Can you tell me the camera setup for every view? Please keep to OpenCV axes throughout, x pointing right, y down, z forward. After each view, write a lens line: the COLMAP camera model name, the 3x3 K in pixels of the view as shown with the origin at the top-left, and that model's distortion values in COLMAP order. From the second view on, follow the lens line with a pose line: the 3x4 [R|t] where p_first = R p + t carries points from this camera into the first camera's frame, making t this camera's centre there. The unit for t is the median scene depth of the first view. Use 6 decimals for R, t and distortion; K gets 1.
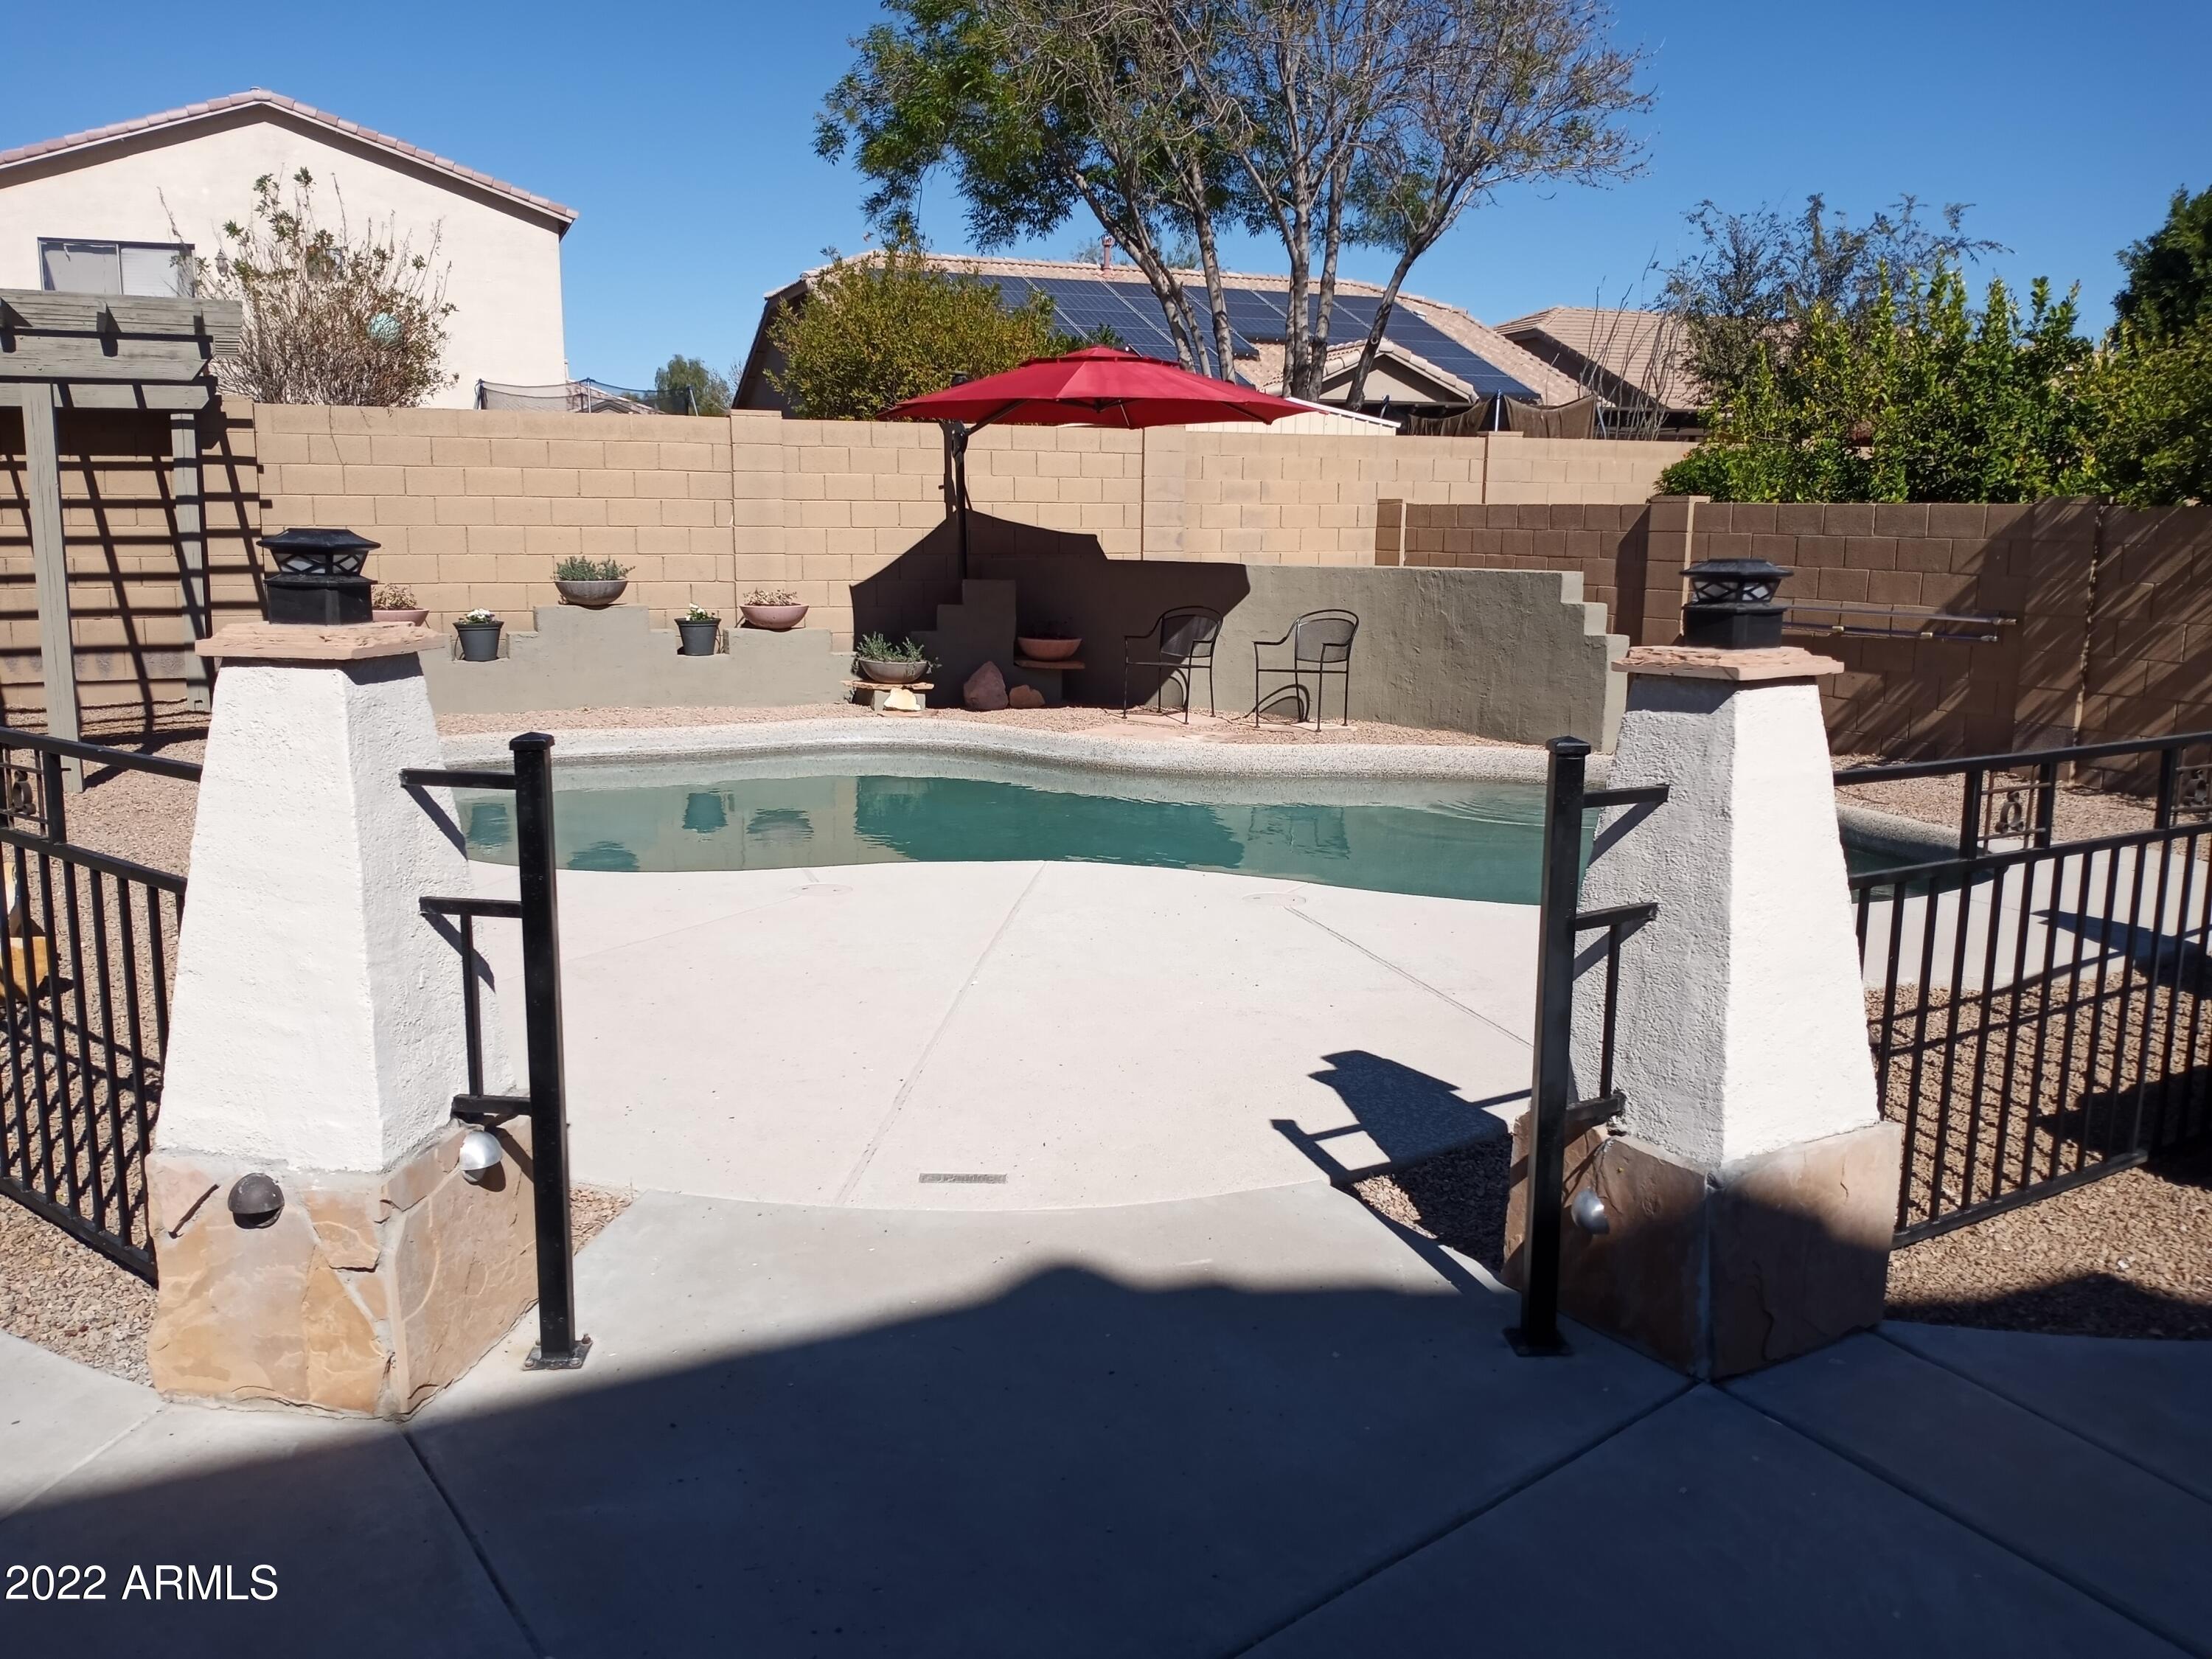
lens RADIAL K [[1787.5, 0, 1106.0], [0, 1787.5, 829.5], [0, 0, 1]] dist [0.071968, -0.139109]
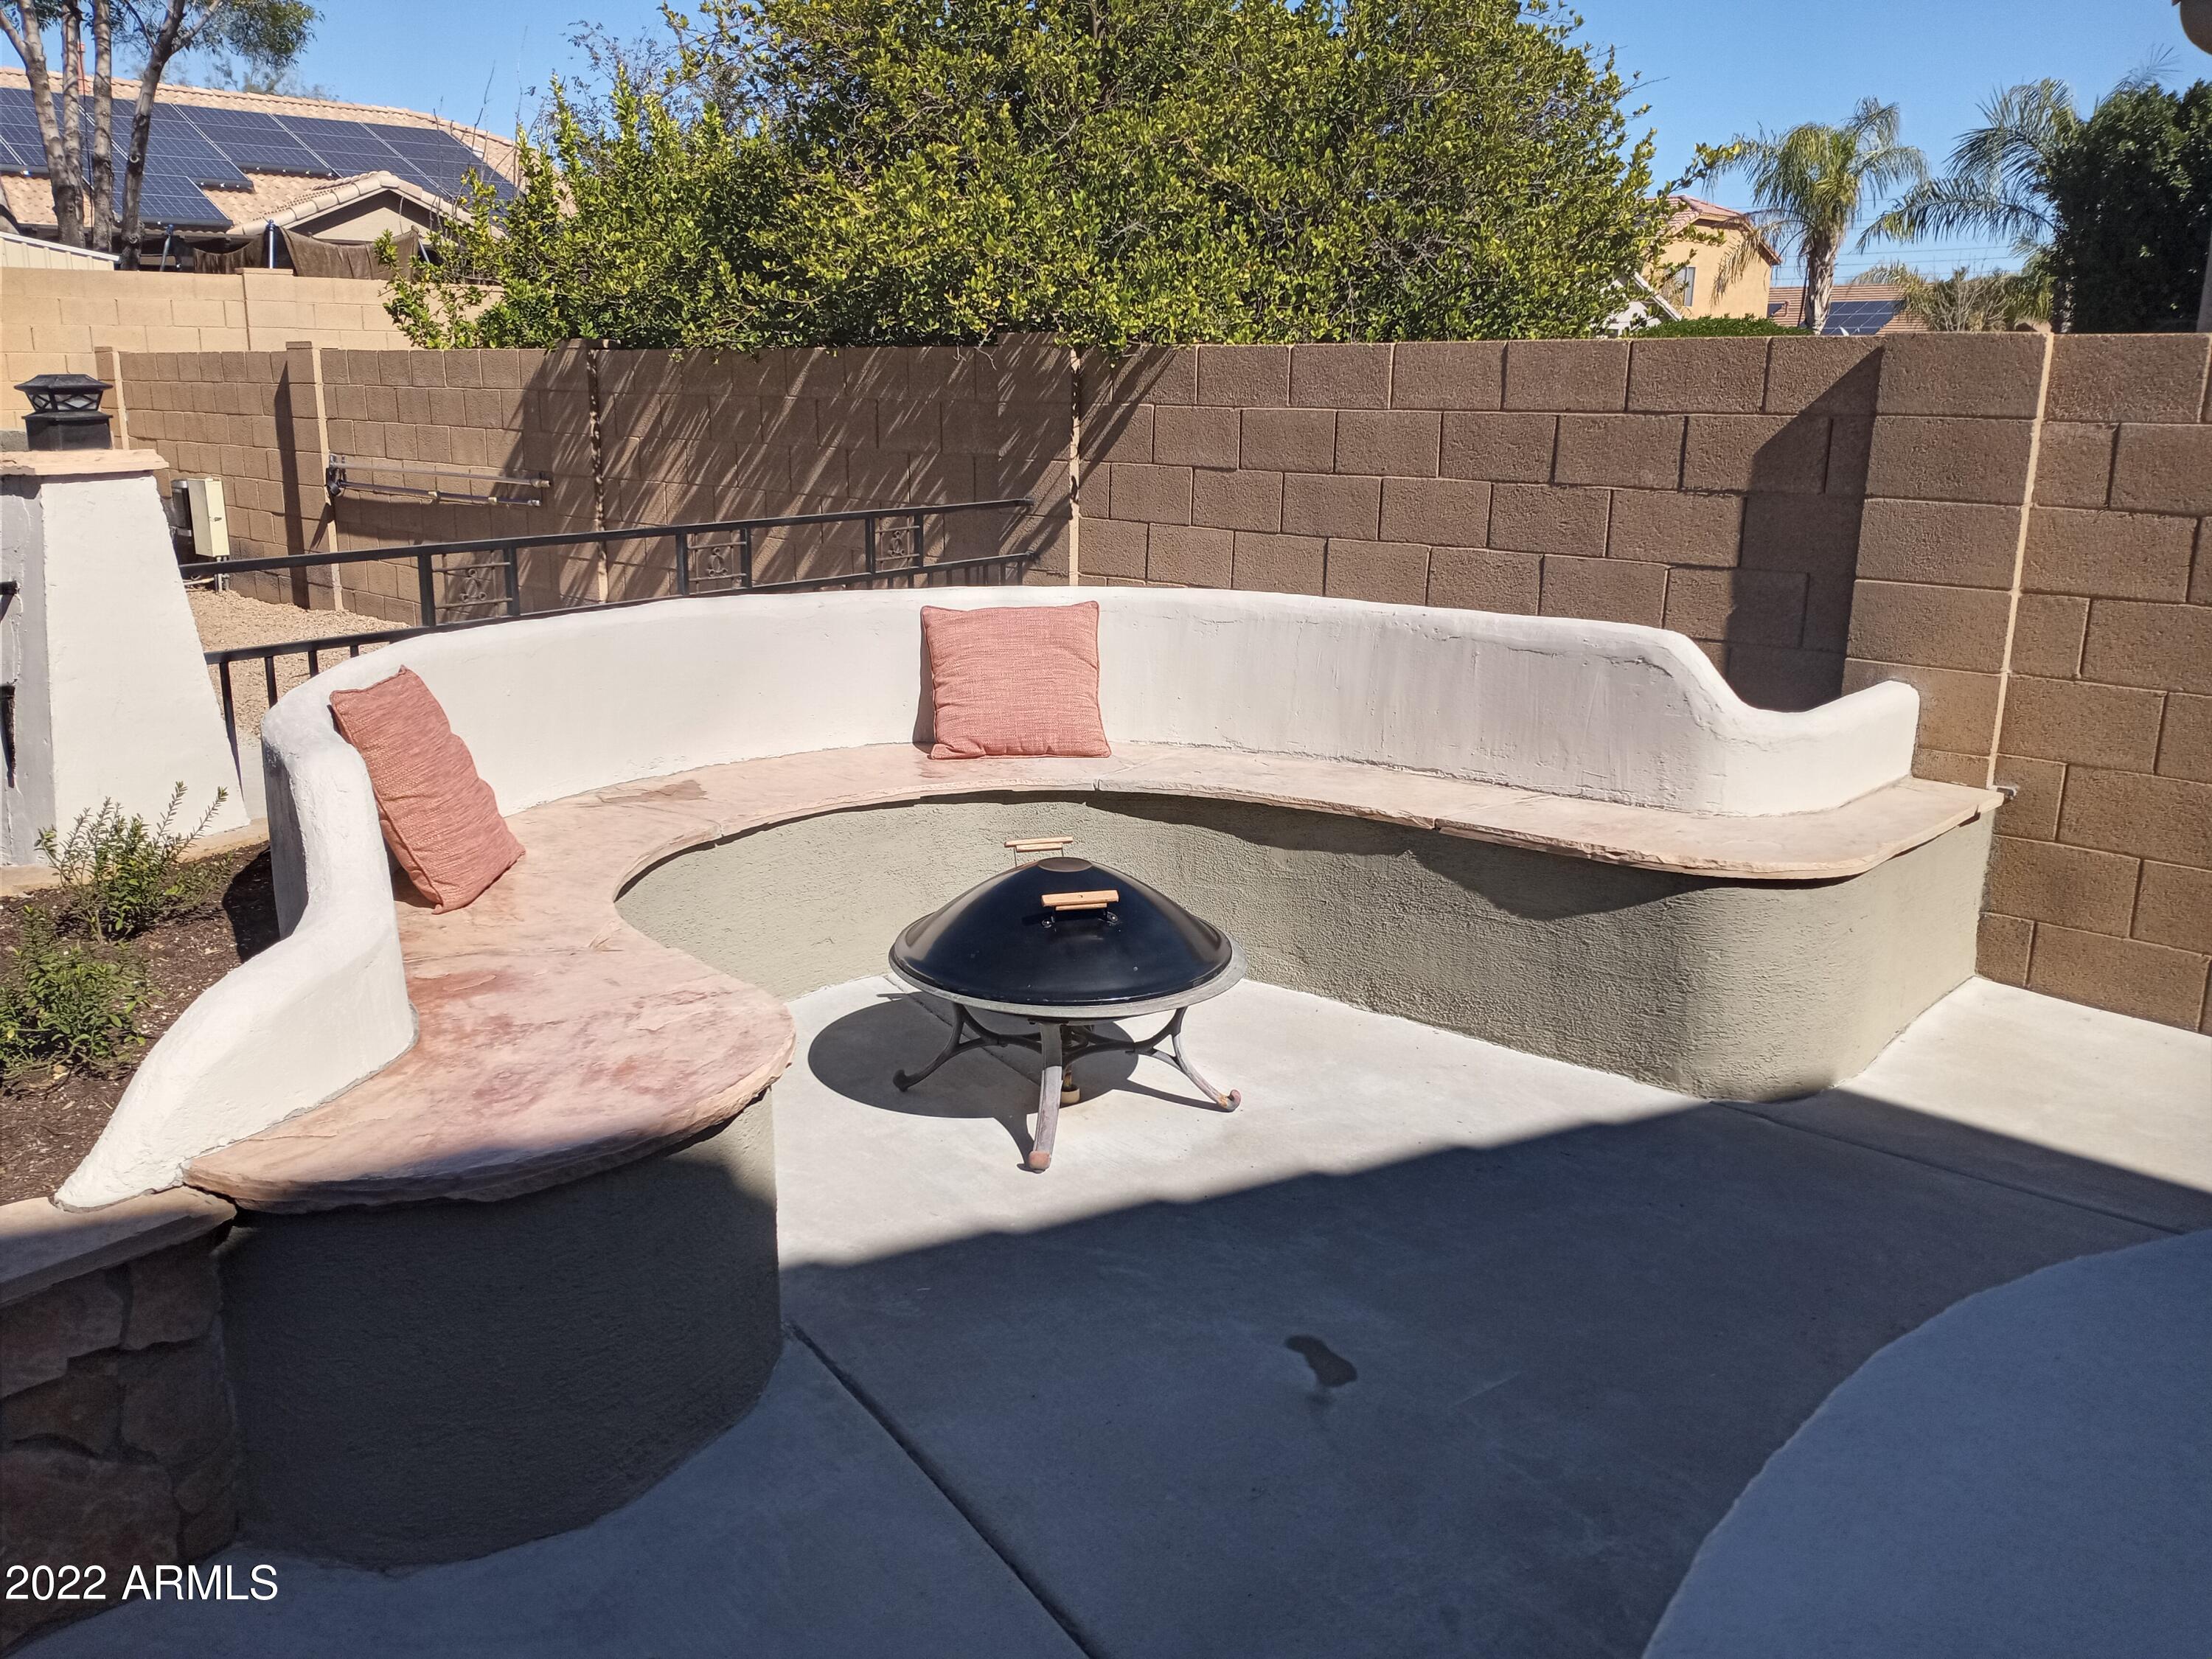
lens RADIAL K [[1787.5, 0, 1106.0], [0, 1787.5, 829.5], [0, 0, 1]] dist [0.071968, -0.139109]
pose [[0.929774, -0.087984, 0.357461, 0.305762], [0.062379, 0.994632, 0.082564, -0.000873], [-0.362806, -0.054468, 0.930271, 0.043487]]
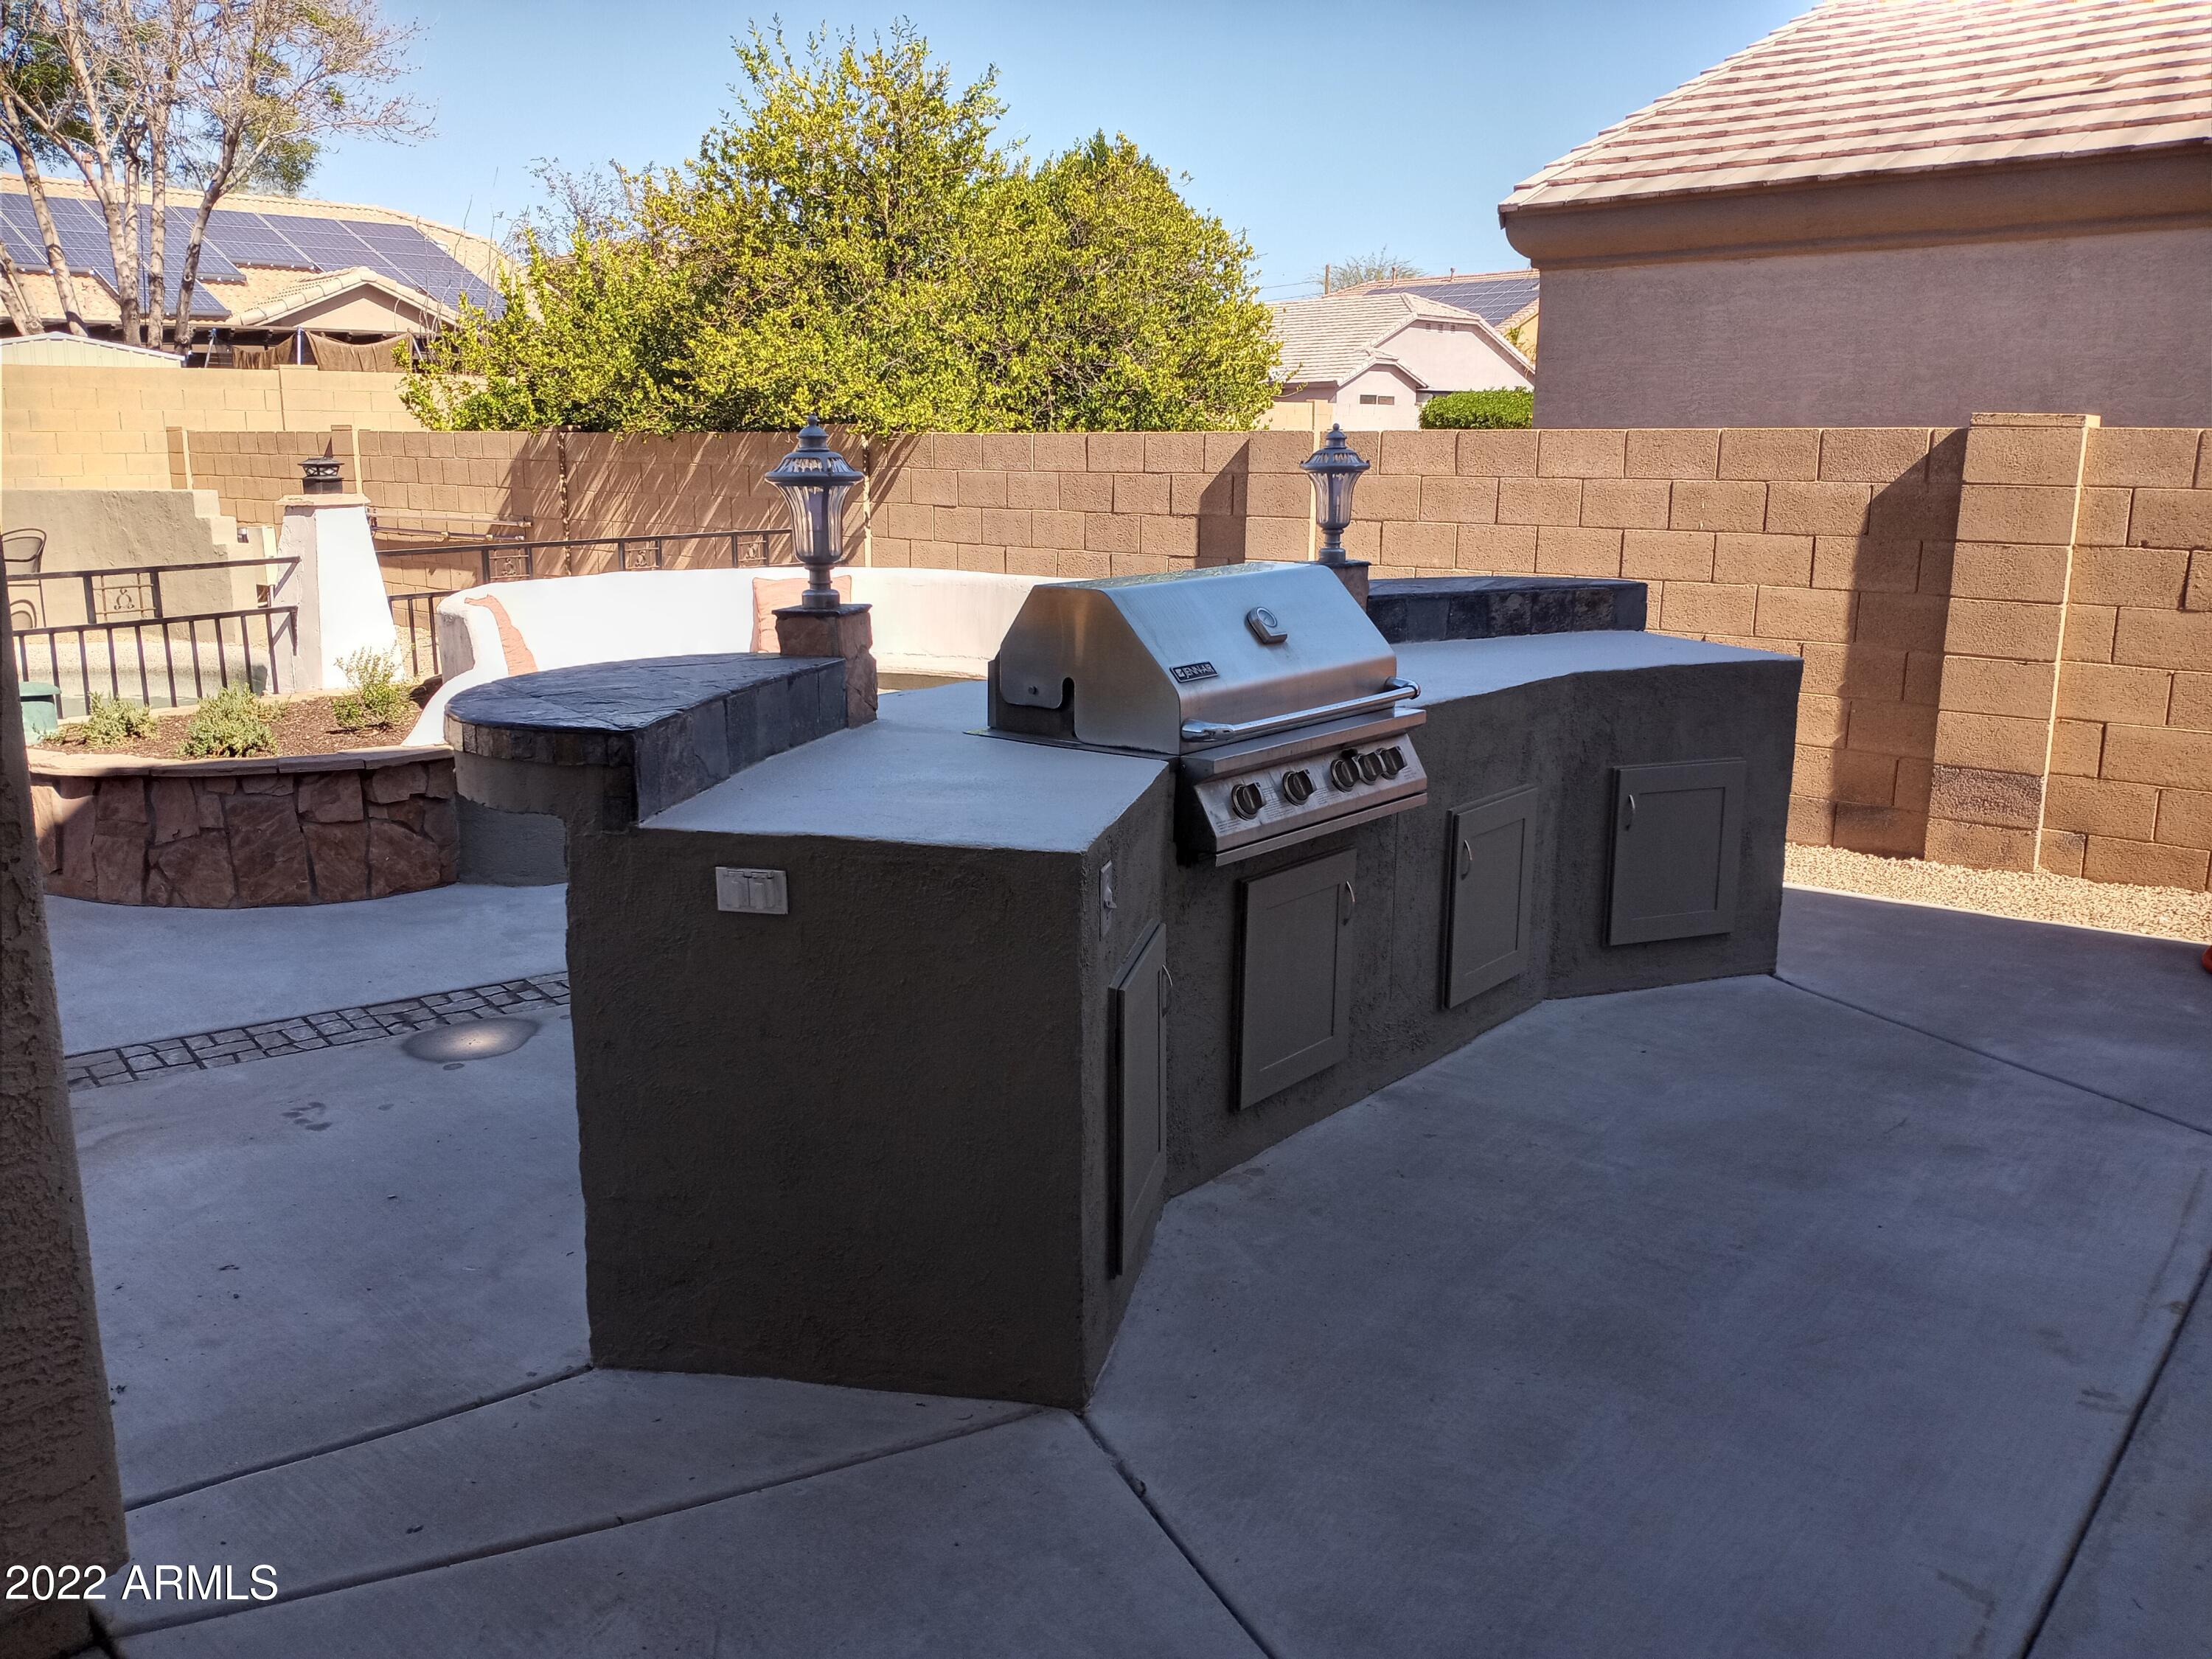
lens RADIAL K [[1787.5, 0, 1106.0], [0, 1787.5, 829.5], [0, 0, 1]] dist [0.071968, -0.139109]
pose [[0.918574, -0.089169, 0.385058, 0.263000], [0.074112, 0.995798, 0.053801, 0.045343], [-0.388238, -0.020882, 0.921323, -0.250840]]
